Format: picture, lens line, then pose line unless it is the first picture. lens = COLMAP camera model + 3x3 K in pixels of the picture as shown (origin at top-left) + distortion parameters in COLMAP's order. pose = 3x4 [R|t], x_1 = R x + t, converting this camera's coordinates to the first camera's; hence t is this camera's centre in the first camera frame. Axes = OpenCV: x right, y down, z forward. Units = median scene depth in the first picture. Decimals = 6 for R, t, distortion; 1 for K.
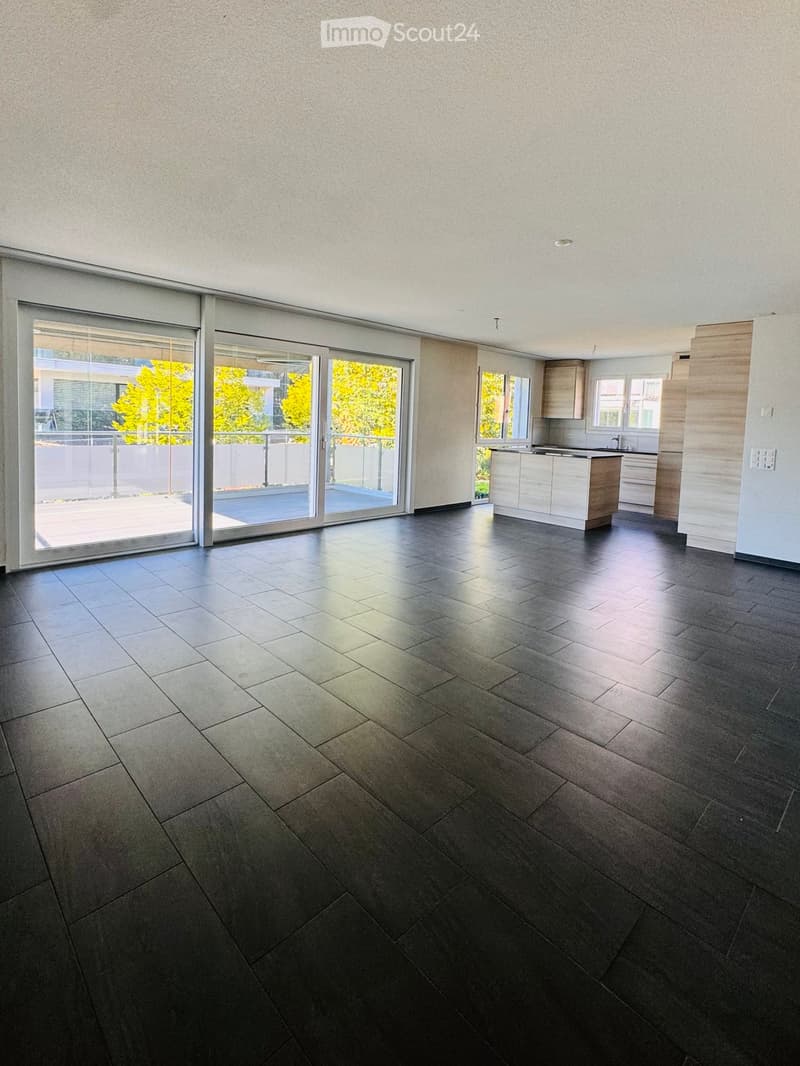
lens RADIAL K [[510.1, 0, 400.0], [0, 510.1, 533.0], [0, 0, 1]] dist [-0.023142, -0.000265]
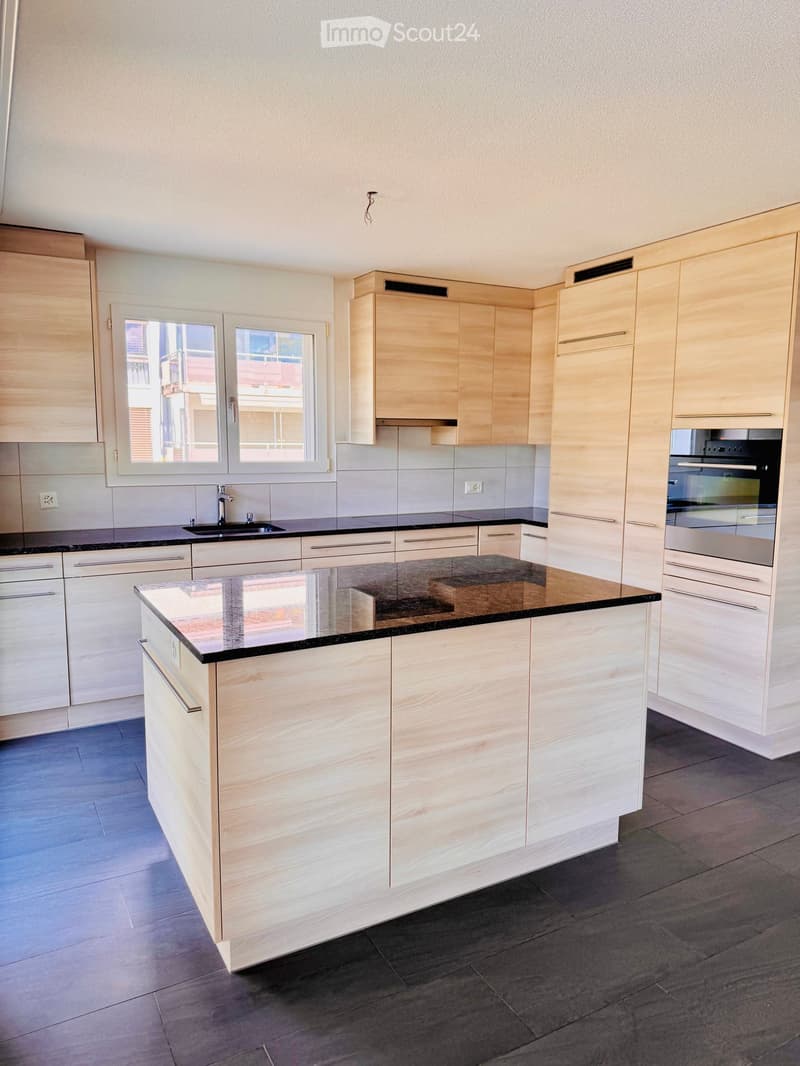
lens RADIAL K [[756.7, 0, 400.0], [0, 756.7, 533.0], [0, 0, 1]] dist [-0.035759, -0.004045]
pose [[0.258928, -0.145420, 0.954887, -0.029833], [0.206115, 0.974149, 0.092463, -0.182815], [-0.943649, 0.172876, 0.282208, 0.742863]]
